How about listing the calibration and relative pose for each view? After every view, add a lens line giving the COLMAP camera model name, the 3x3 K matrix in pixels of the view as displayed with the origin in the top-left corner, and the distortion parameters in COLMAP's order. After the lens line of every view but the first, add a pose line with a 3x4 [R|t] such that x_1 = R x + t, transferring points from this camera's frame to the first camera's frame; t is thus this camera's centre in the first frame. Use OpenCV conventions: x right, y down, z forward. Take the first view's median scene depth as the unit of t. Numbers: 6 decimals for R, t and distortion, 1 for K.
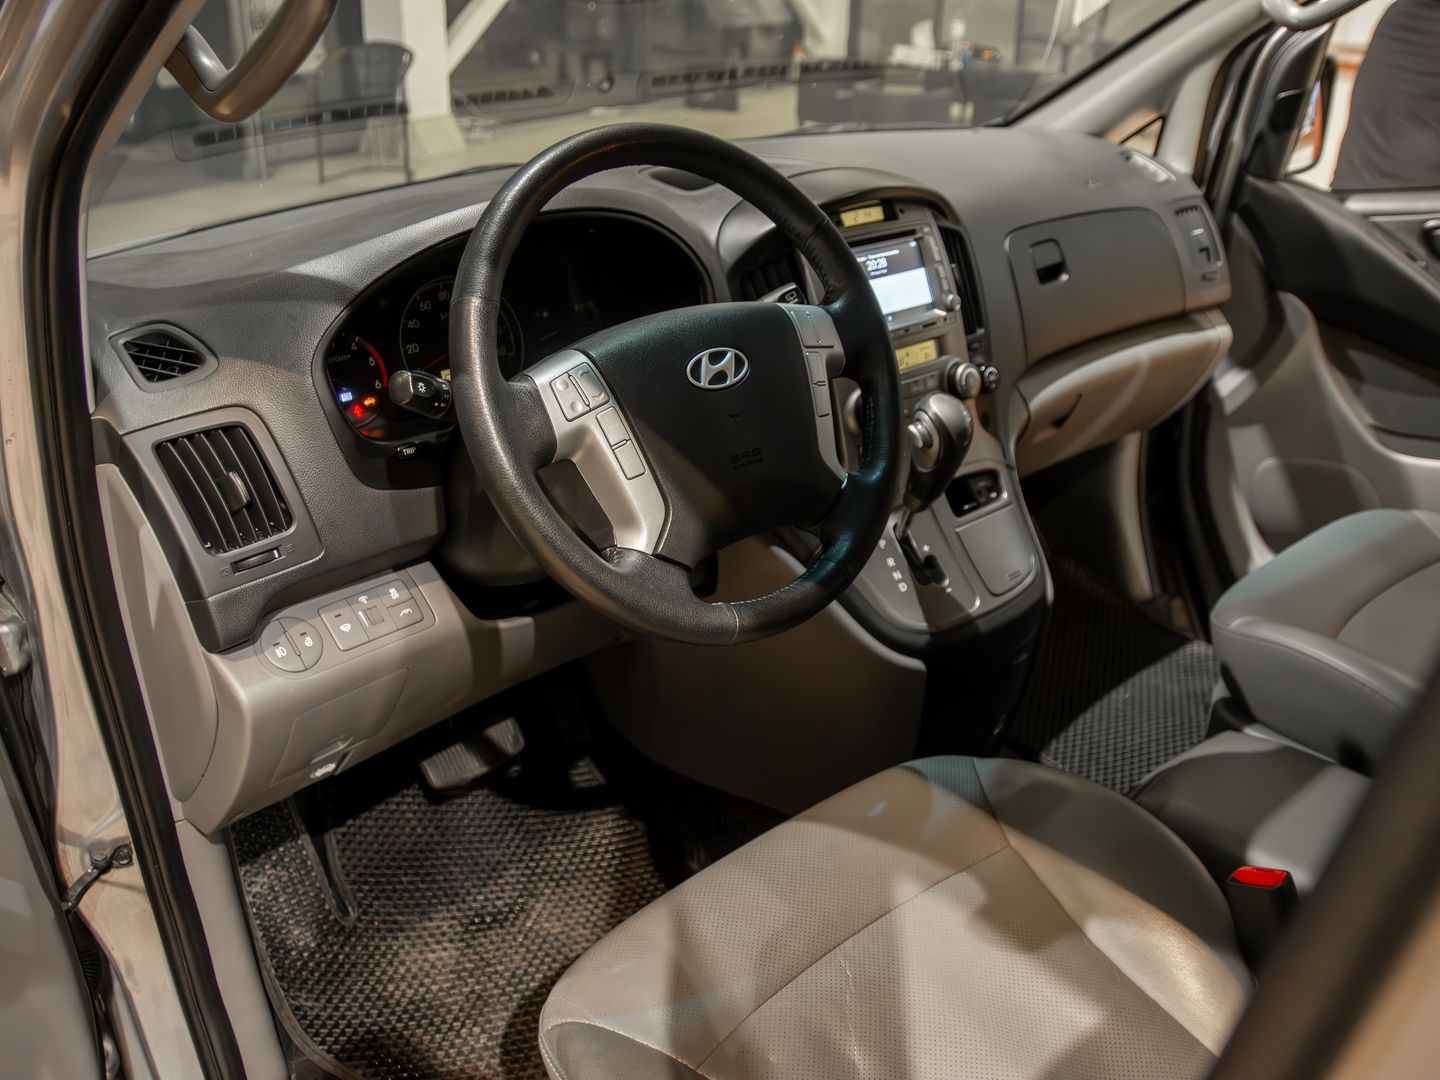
lens RADIAL K [[1285.8, 0, 720.4], [0, 1285.8, 544.4], [0, 0, 1]] dist [-0.090369, 0.048817]
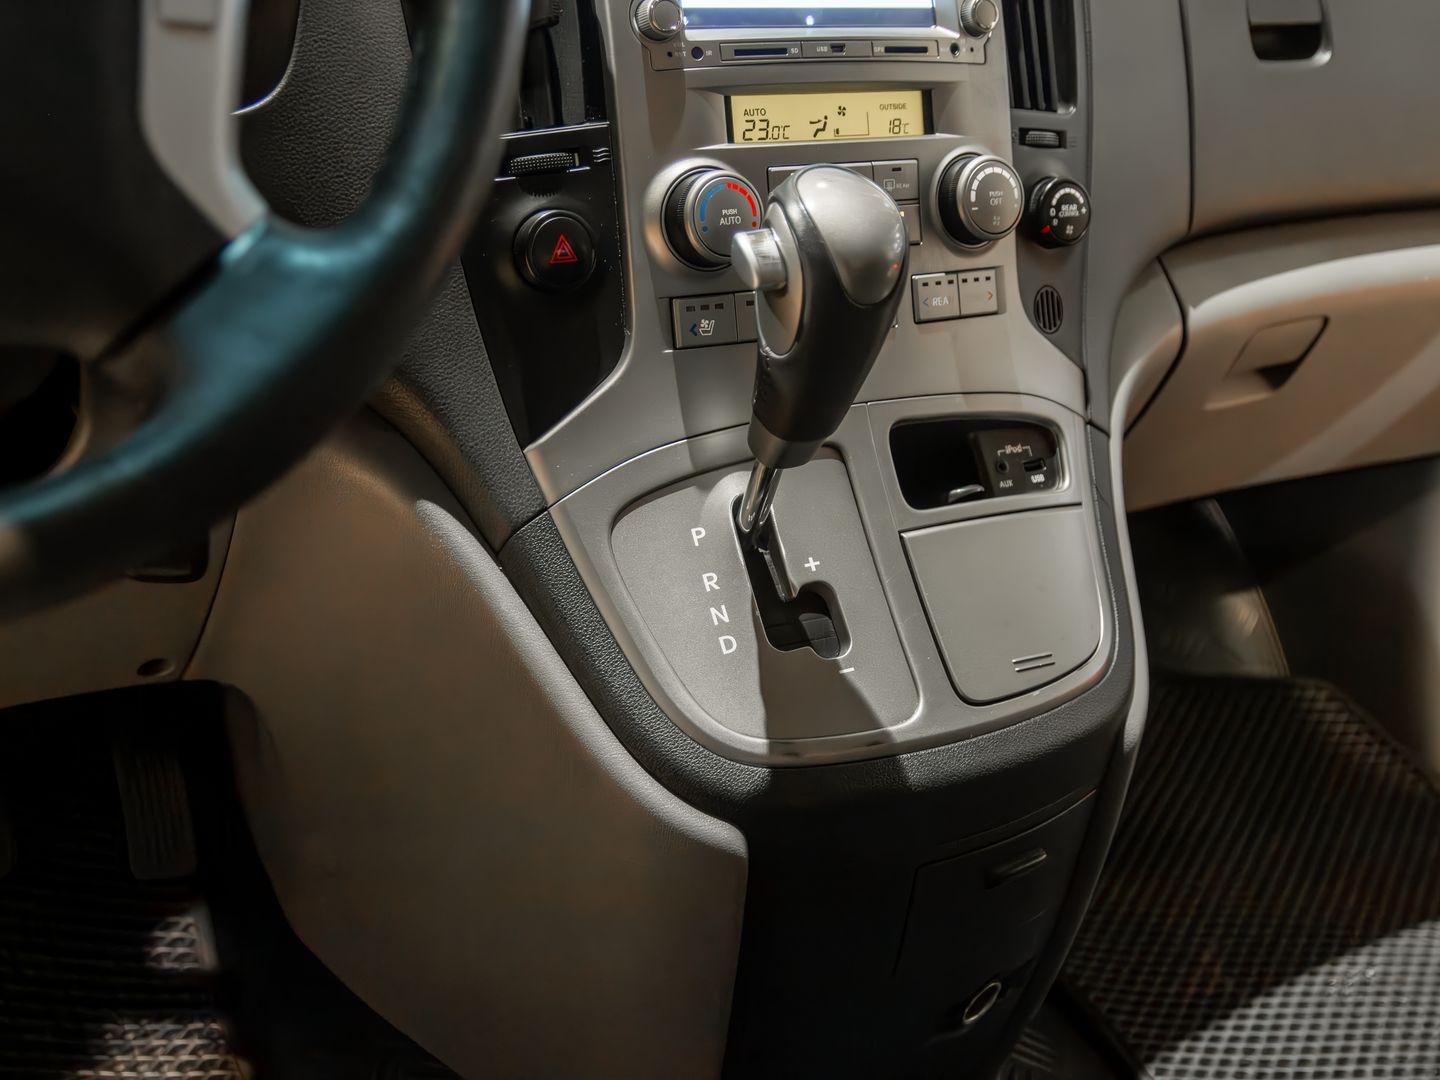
lens RADIAL K [[1737.3, 0, 720.1], [0, 1737.3, 536.5], [0, 0, 1]] dist [-0.001686, 0.000000]
pose [[0.978401, 0.140392, -0.151729, 0.236203], [-0.146212, 0.988861, -0.027853, 0.015424], [0.146128, 0.049436, 0.988030, 0.472422]]
